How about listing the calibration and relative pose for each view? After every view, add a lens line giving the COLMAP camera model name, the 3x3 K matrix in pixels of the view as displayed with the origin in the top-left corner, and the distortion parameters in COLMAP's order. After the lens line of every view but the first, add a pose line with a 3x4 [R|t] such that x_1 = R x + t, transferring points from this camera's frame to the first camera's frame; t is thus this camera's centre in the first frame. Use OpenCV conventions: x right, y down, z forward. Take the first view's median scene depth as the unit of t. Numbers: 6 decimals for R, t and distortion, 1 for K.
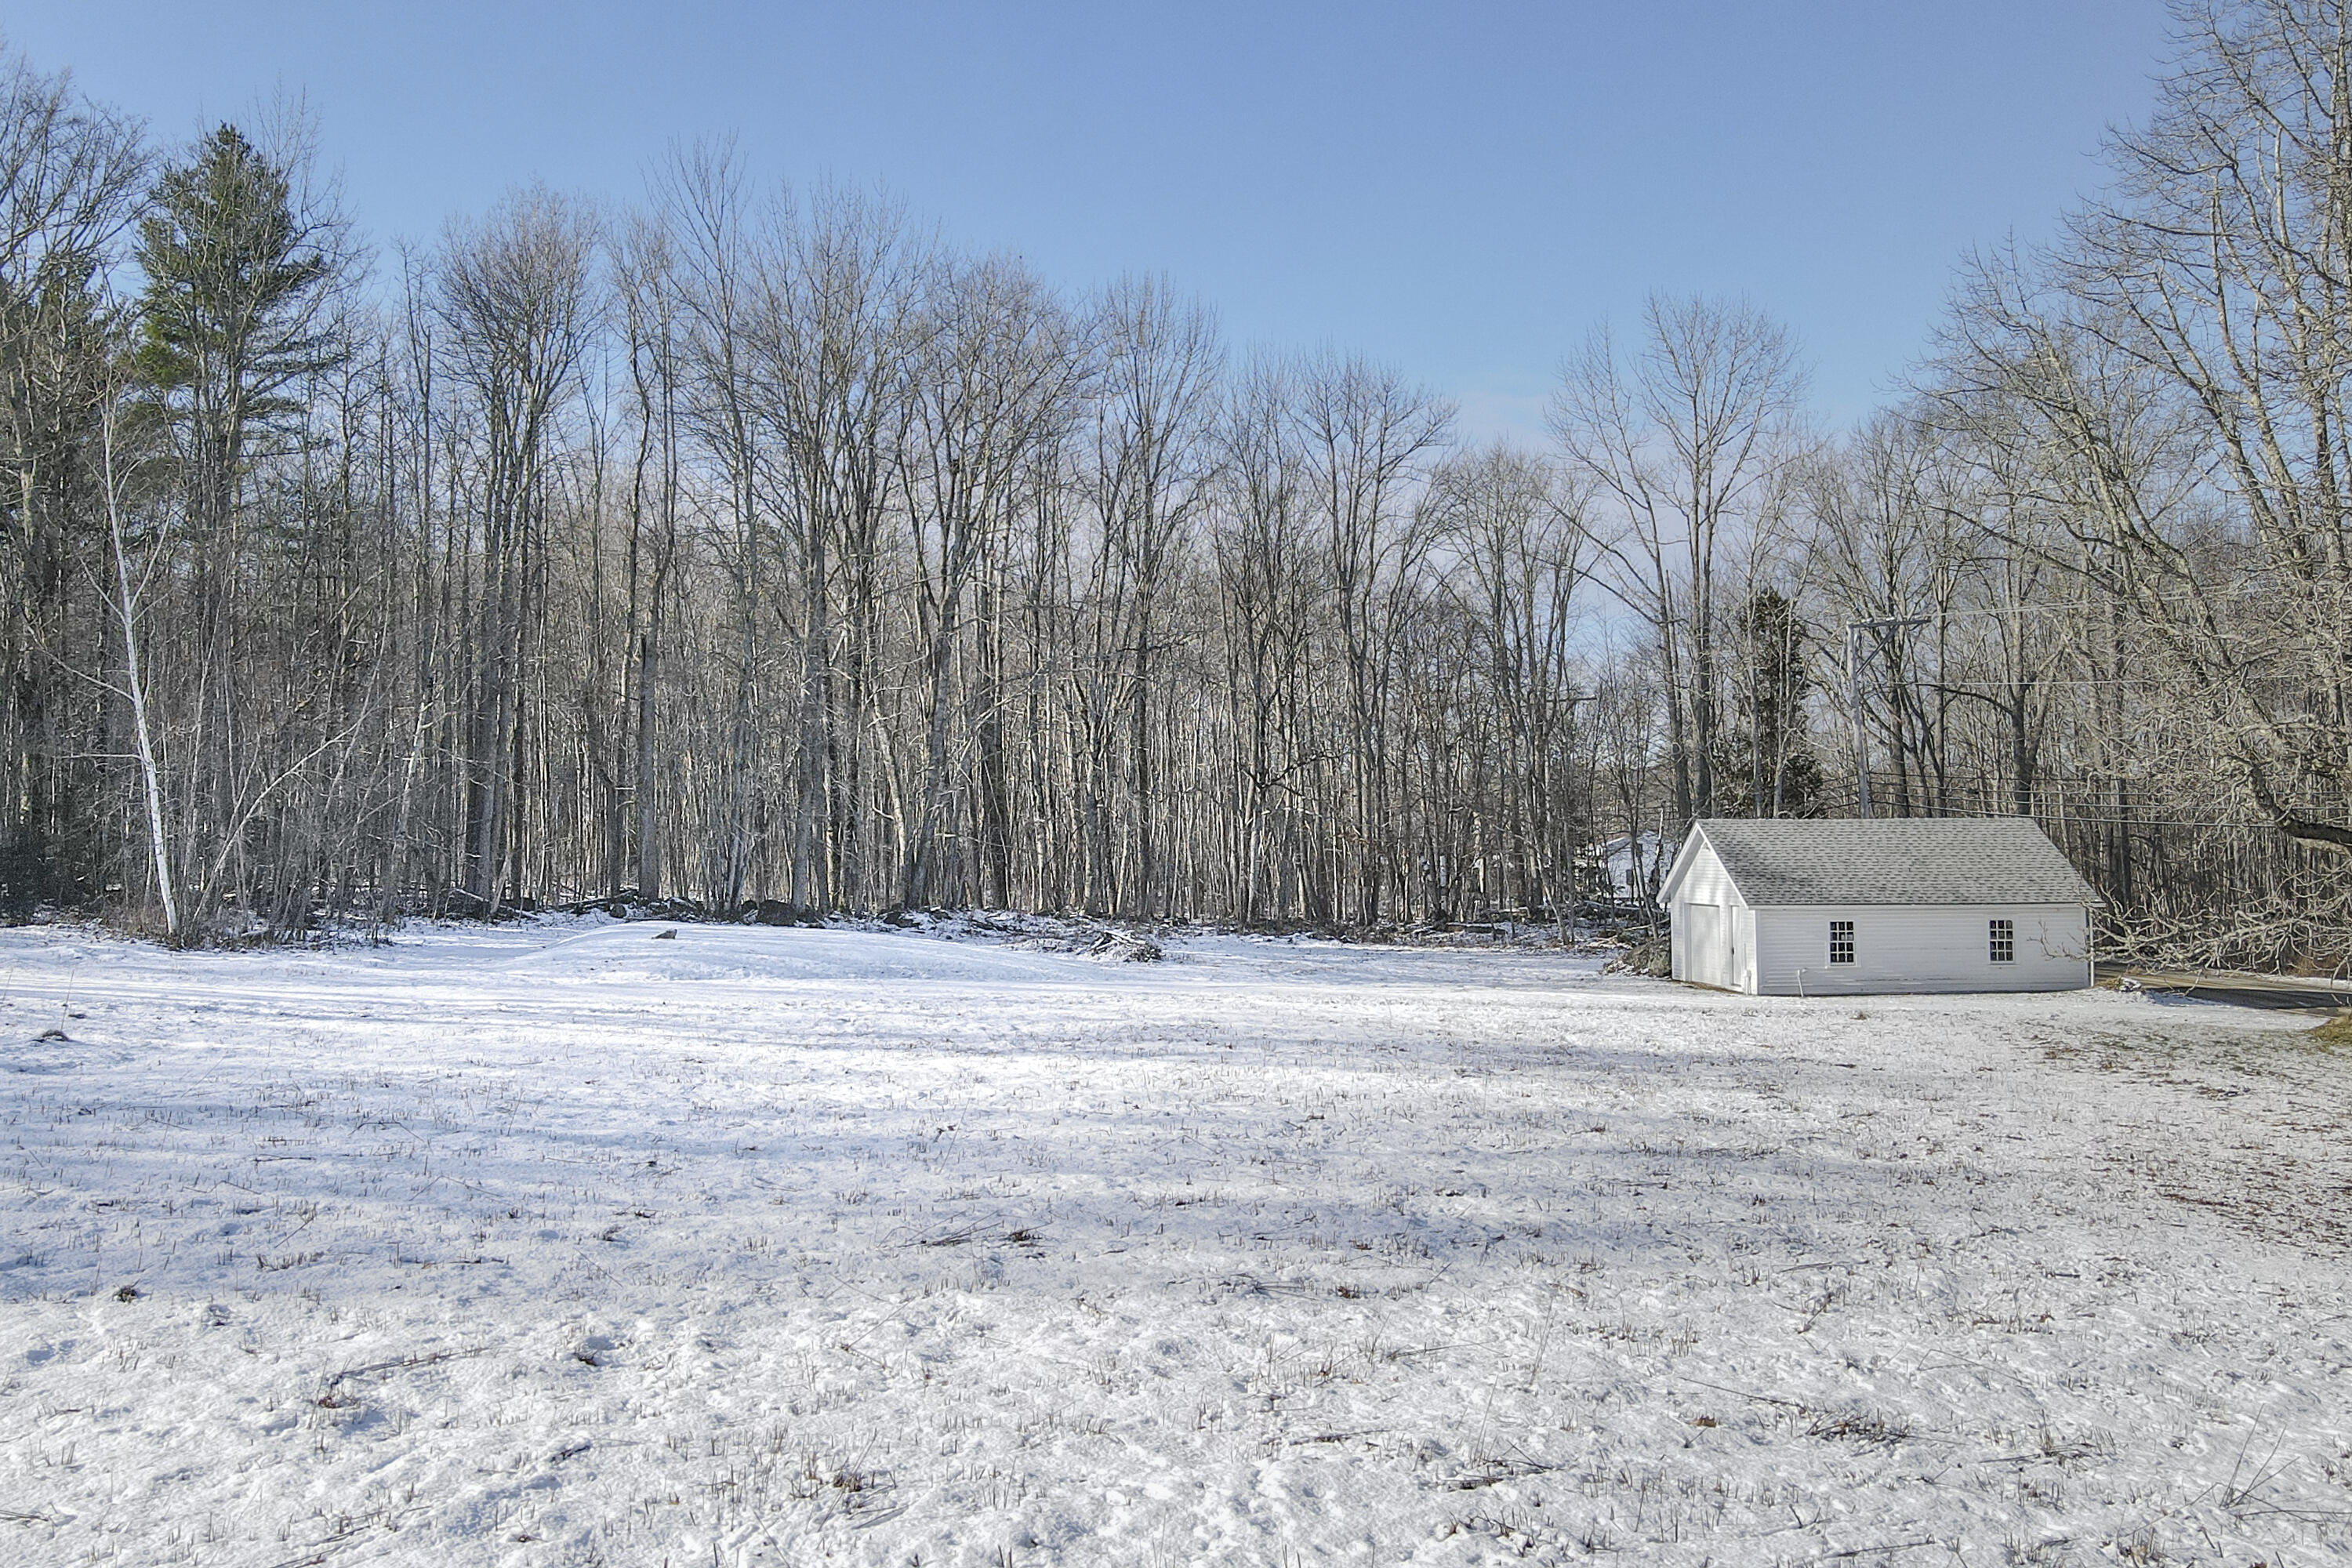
lens RADIAL K [[2044.8, 0, 1176.0], [0, 2044.8, 784.0], [0, 0, 1]] dist [0.008640, 0.006283]
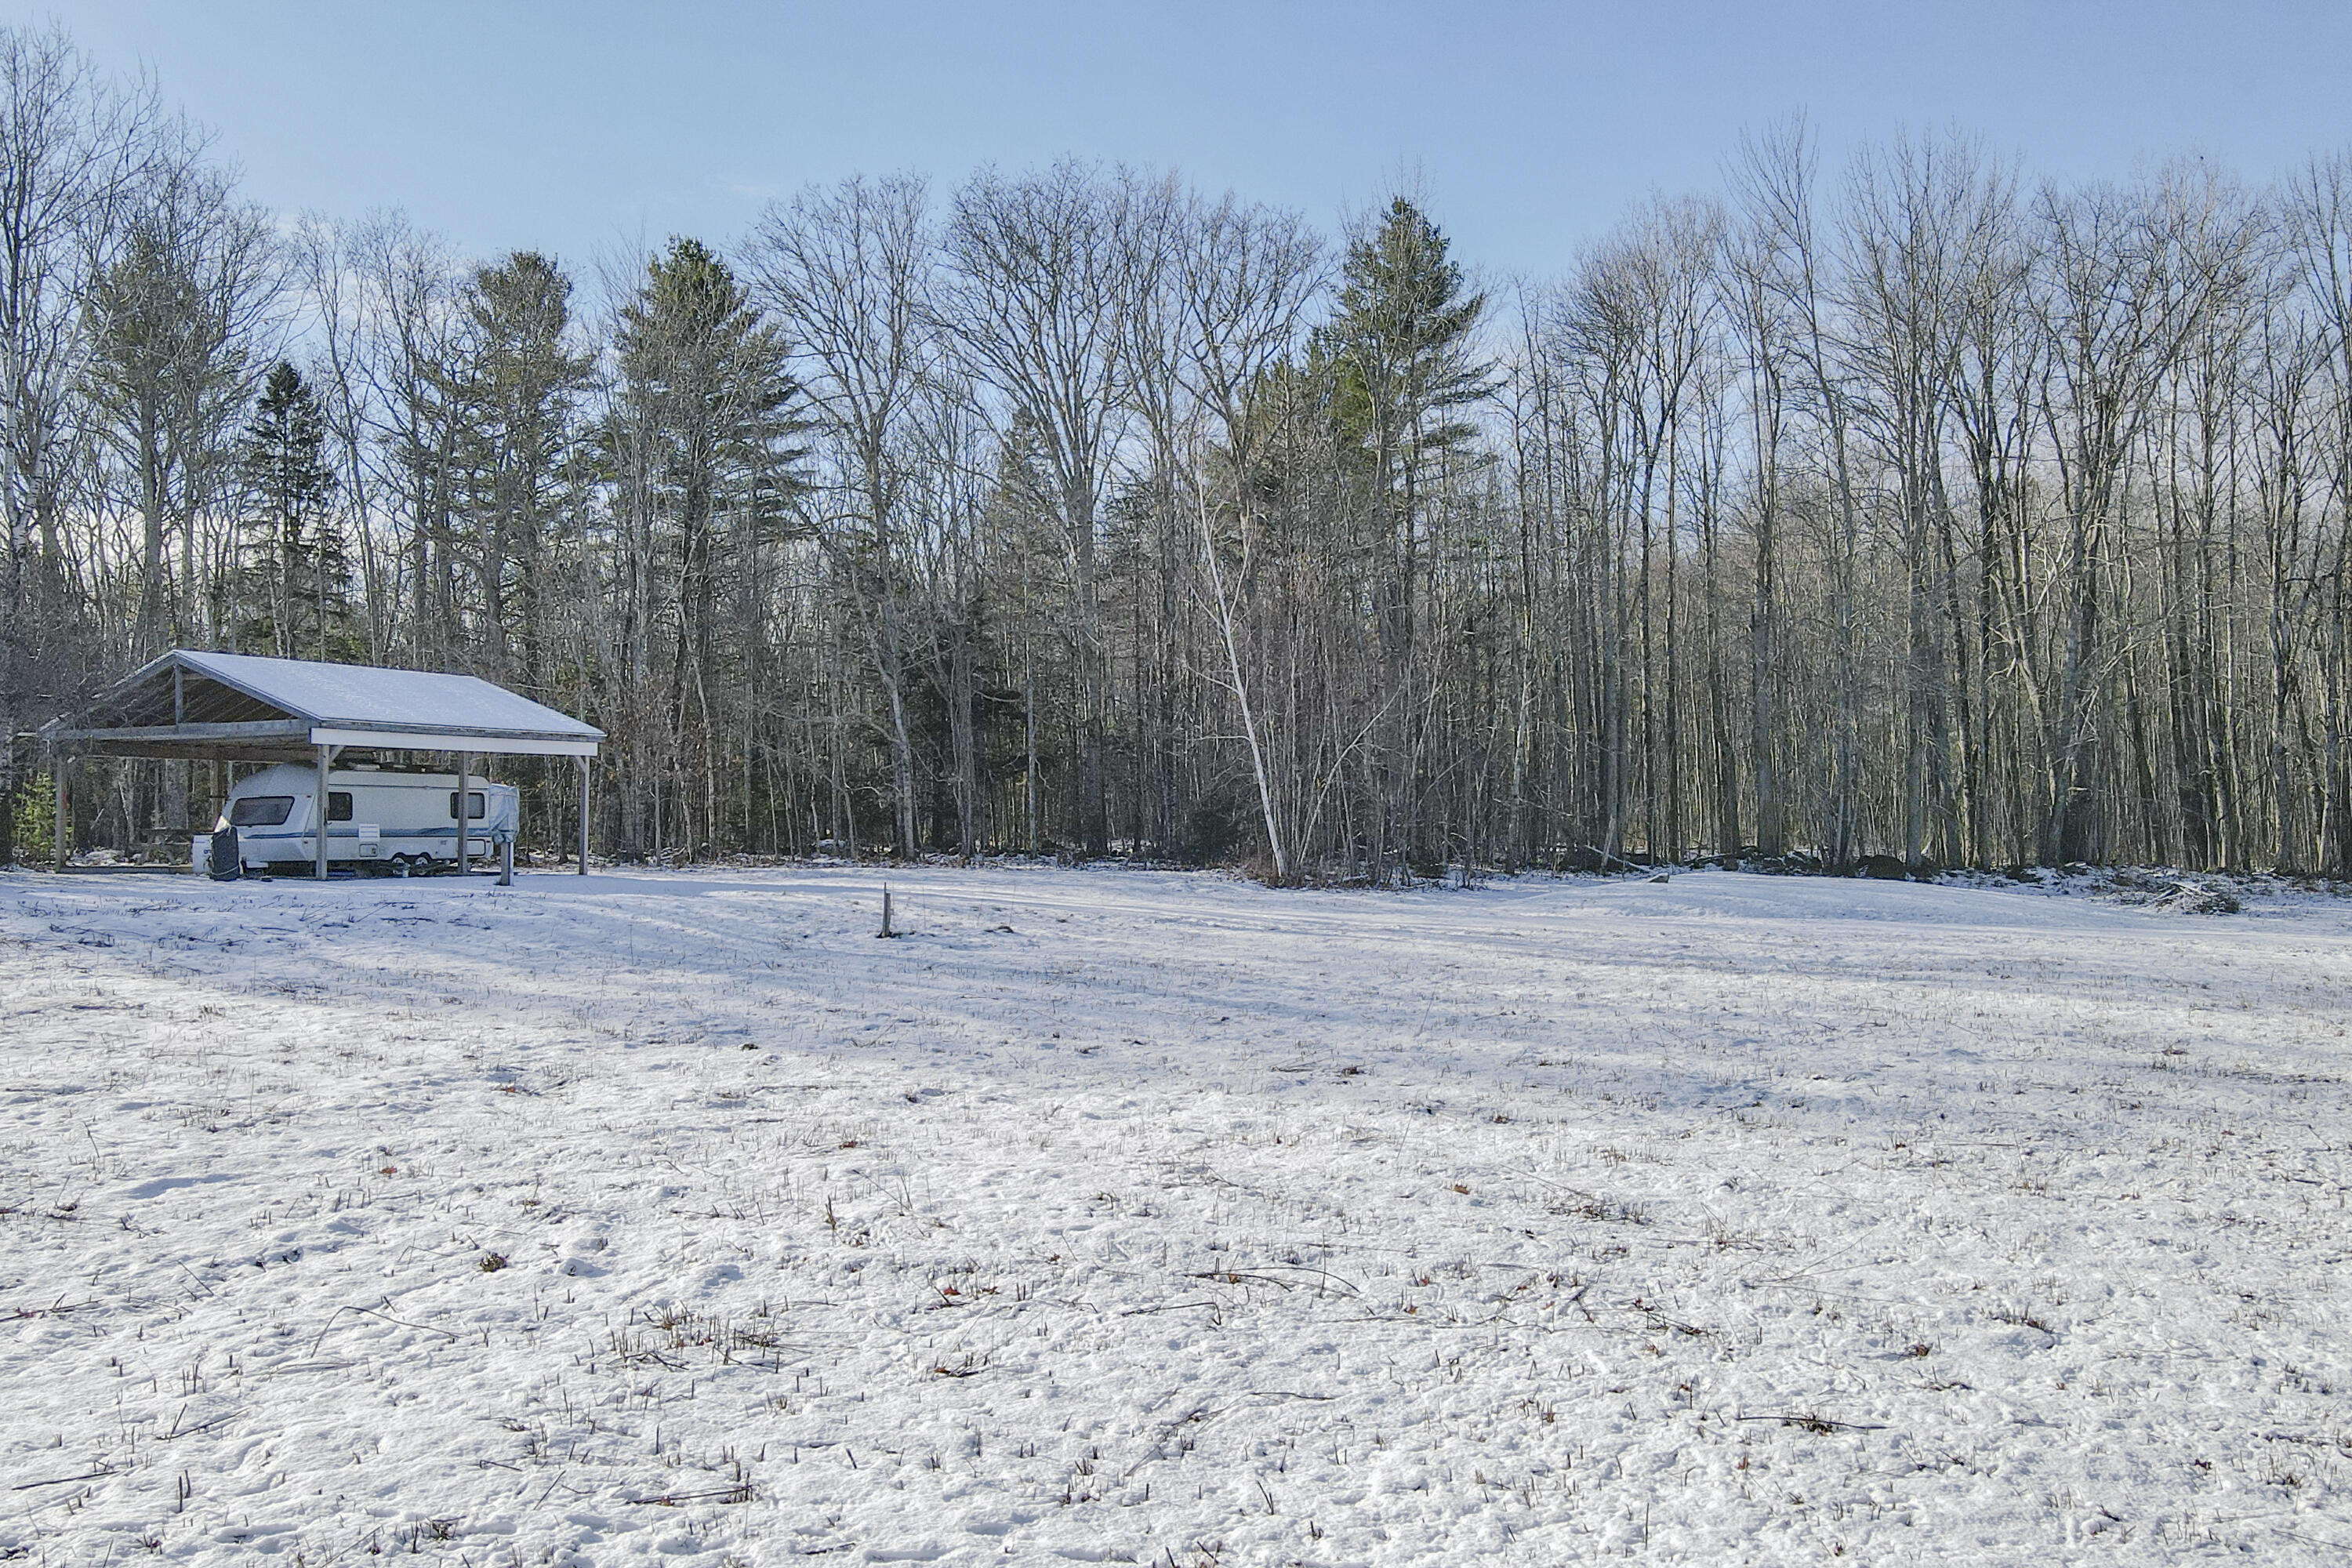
lens RADIAL K [[2044.8, 0, 1176.0], [0, 2044.8, 784.0], [0, 0, 1]] dist [0.008640, 0.006283]
pose [[0.795108, -0.026205, -0.605901, 0.141406], [0.034064, 0.999419, 0.001476, 0.008334], [0.605510, -0.021813, 0.795538, -0.017927]]
